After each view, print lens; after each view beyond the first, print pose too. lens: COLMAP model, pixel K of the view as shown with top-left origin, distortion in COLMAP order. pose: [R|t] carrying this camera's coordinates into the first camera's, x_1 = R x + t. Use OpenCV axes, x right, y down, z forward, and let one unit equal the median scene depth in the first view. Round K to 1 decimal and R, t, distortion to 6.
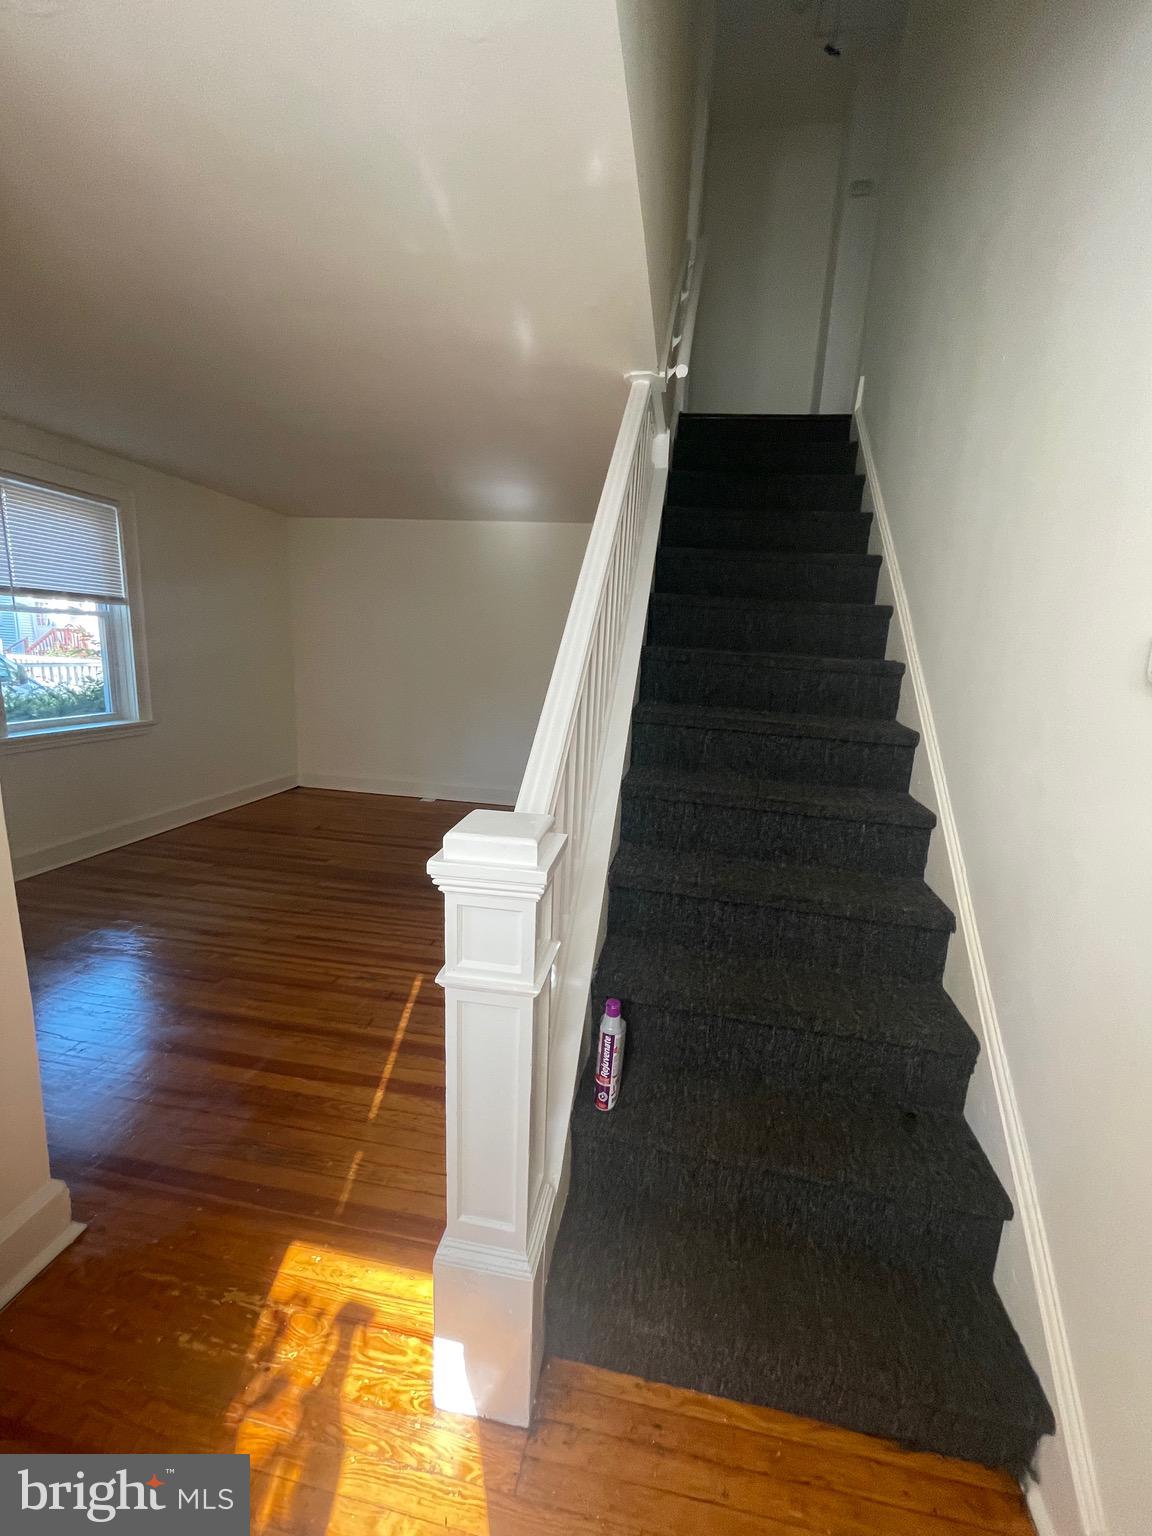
lens RADIAL K [[623.2, 0, 584.0], [0, 623.2, 769.9], [0, 0, 1]] dist [-0.002181, 0.000497]
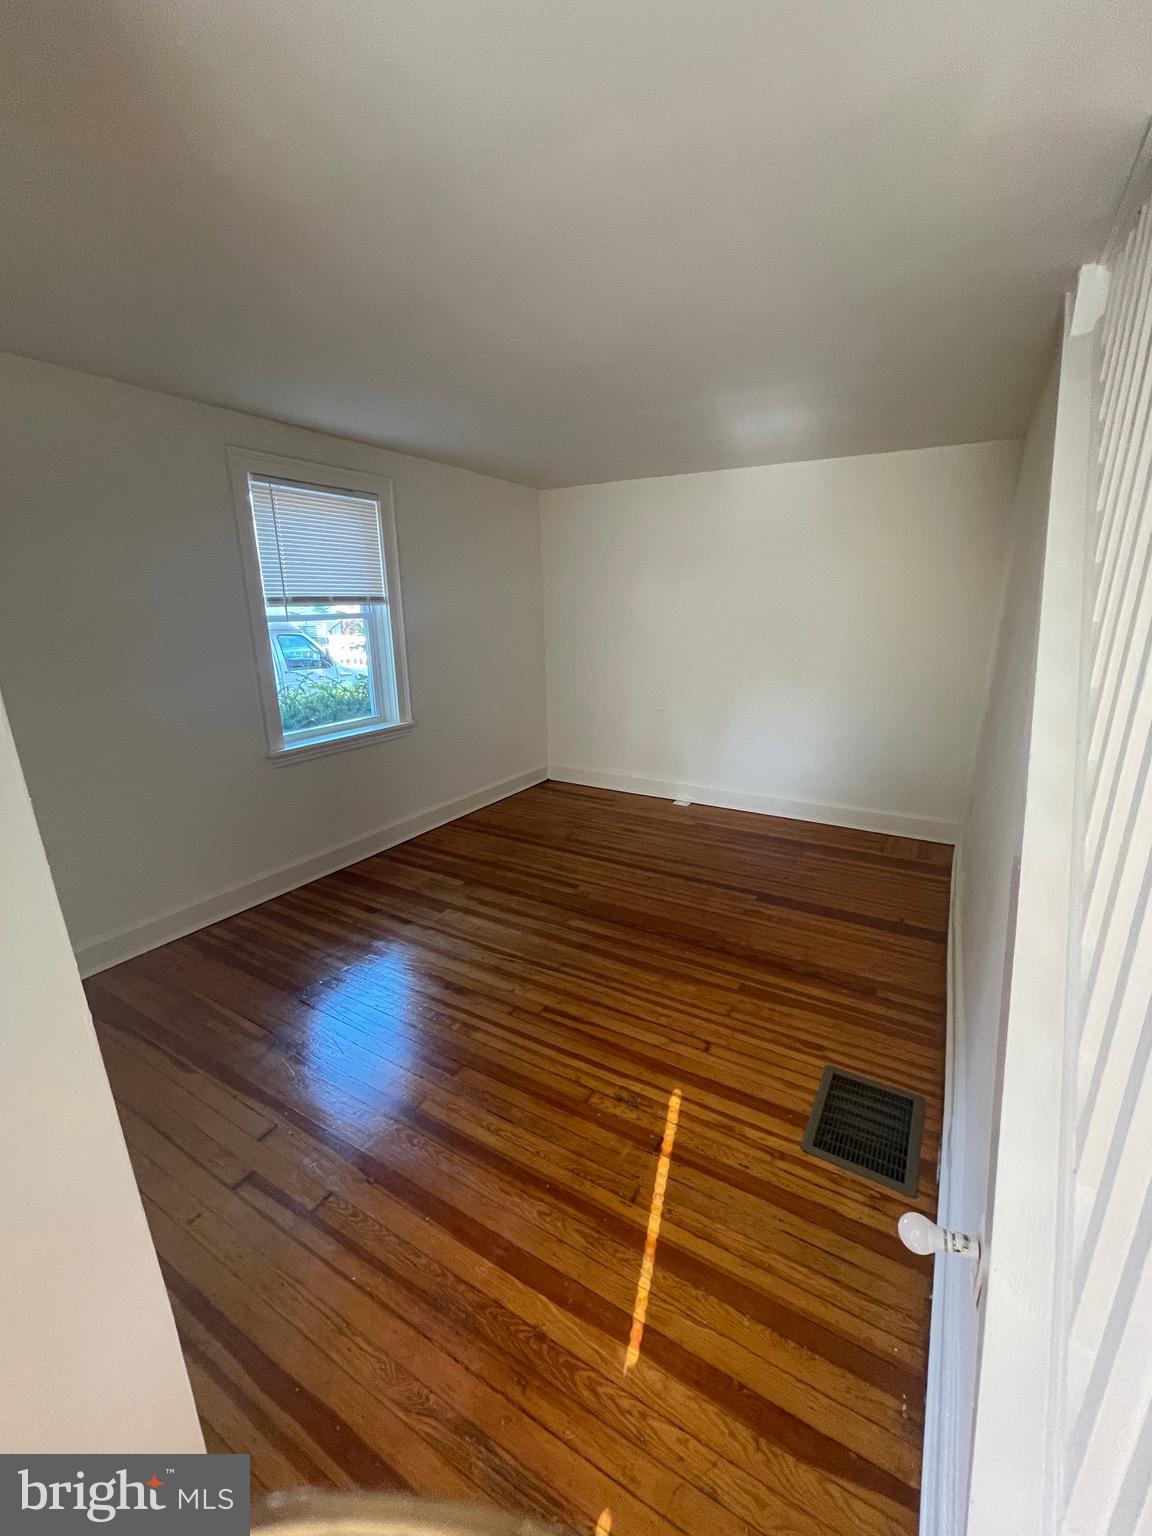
lens RADIAL K [[623.2, 0, 584.0], [0, 623.2, 769.9], [0, 0, 1]] dist [-0.002181, 0.000497]
pose [[0.931378, 0.039079, -0.361950, -0.102837], [-0.015851, 0.997632, 0.066923, -0.086549], [0.363708, -0.056593, 0.929792, 0.221202]]
